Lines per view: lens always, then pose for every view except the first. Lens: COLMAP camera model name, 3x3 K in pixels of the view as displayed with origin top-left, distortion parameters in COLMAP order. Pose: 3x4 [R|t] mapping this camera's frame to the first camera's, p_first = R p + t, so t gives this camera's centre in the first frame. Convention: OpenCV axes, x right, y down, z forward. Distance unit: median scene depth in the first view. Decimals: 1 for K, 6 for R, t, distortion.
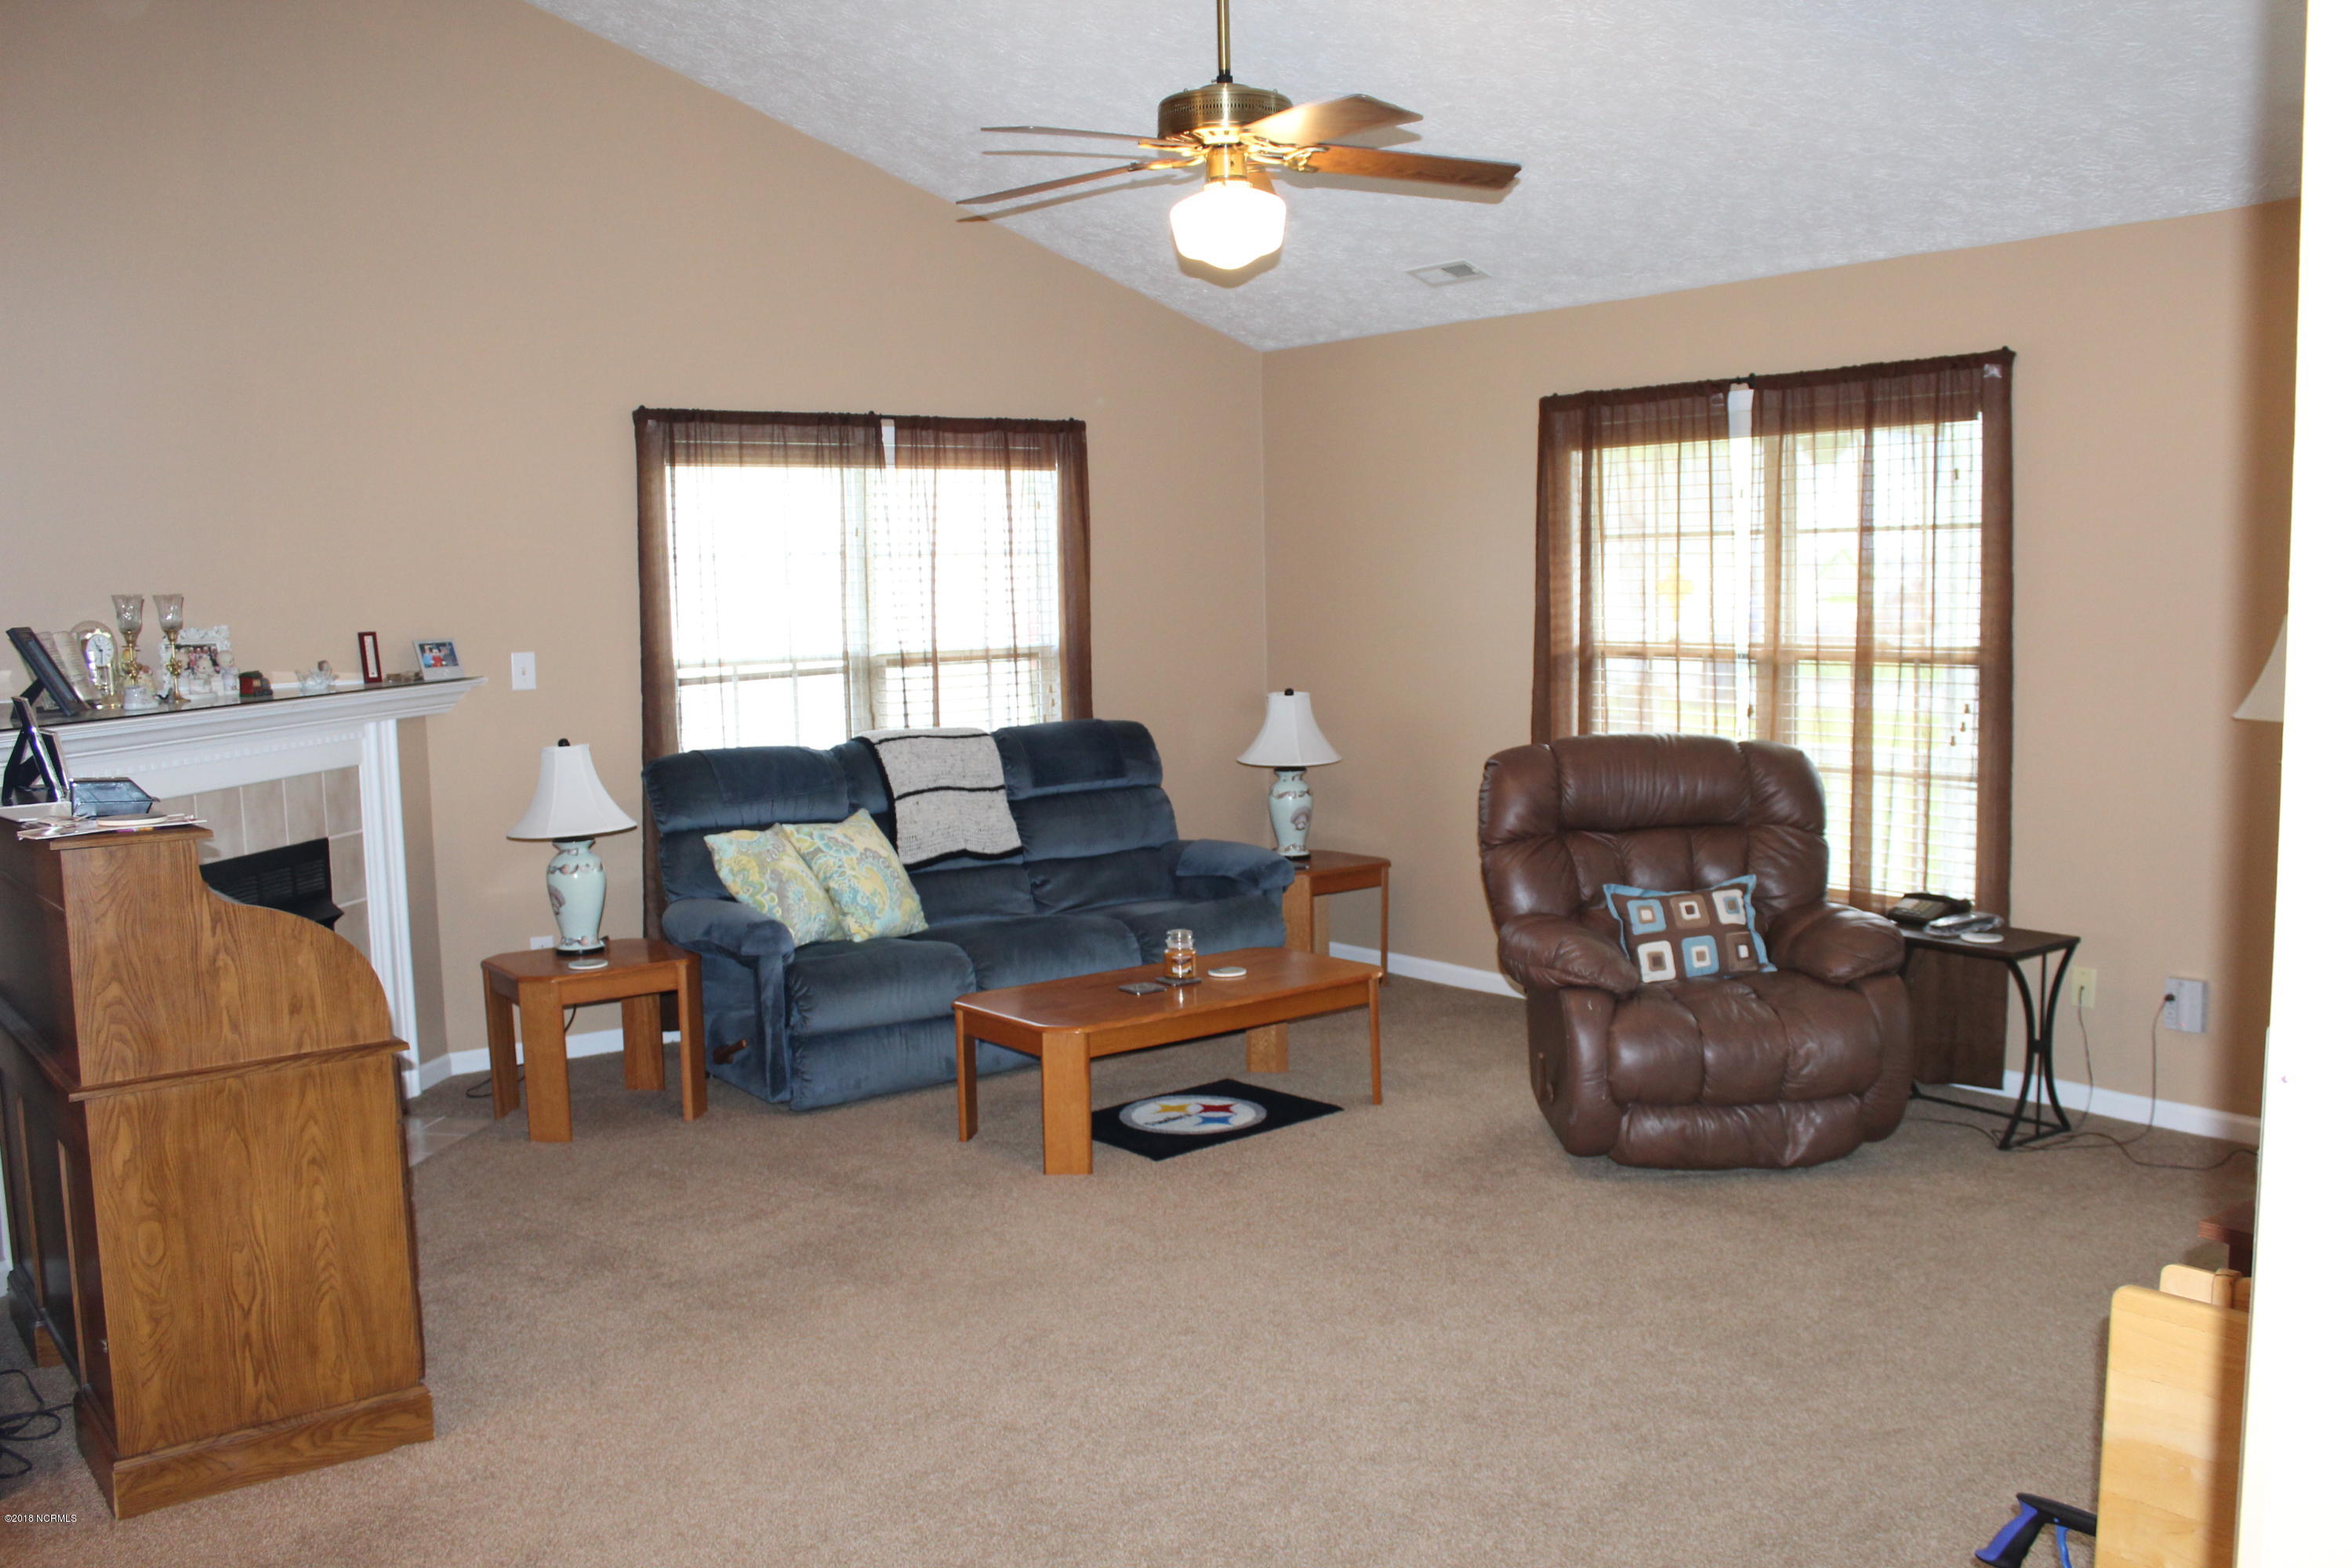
lens RADIAL K [[1934.4, 0, 1194.1], [0, 1934.4, 779.4], [0, 0, 1]] dist [-0.148090, 0.103167]
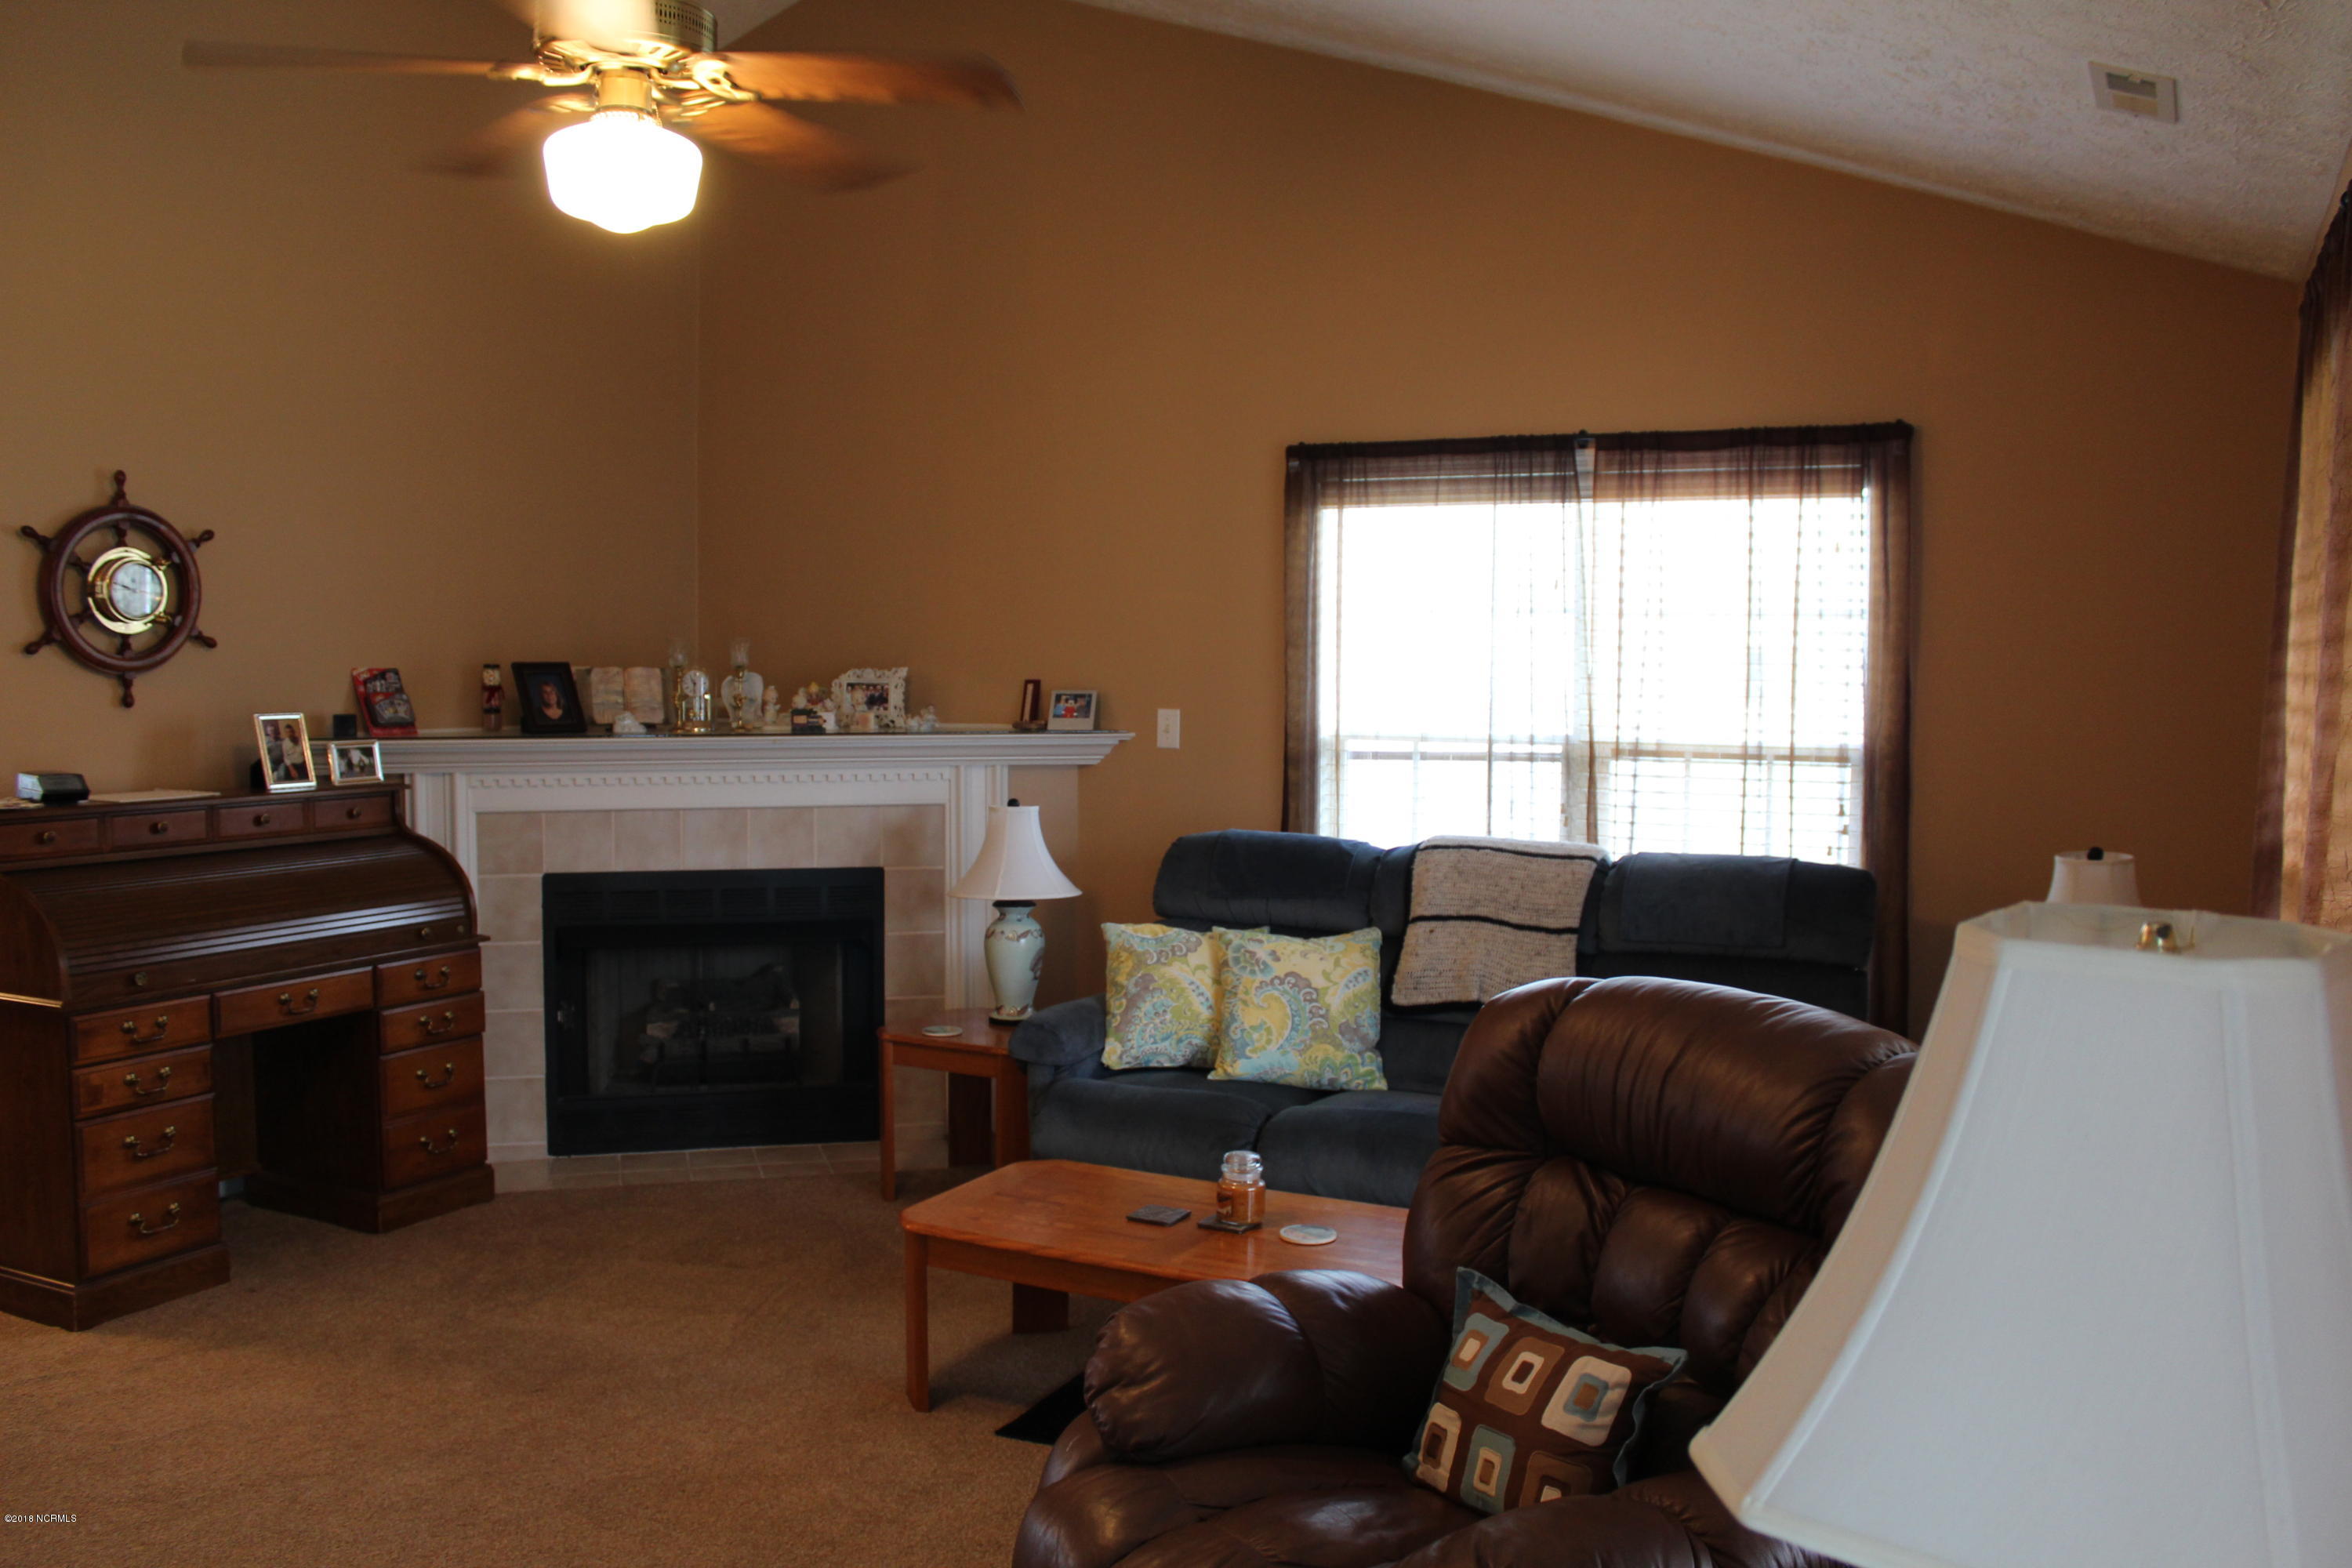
lens RADIAL K [[1934.4, 0, 1186.5], [0, 1934.4, 786.6], [0, 0, 1]] dist [-0.148090, 0.103167]
pose [[0.413139, 0.088897, -0.906319, 0.482470], [-0.106923, 0.993076, 0.048667, -0.068436], [0.904369, 0.076800, 0.419784, 0.539246]]
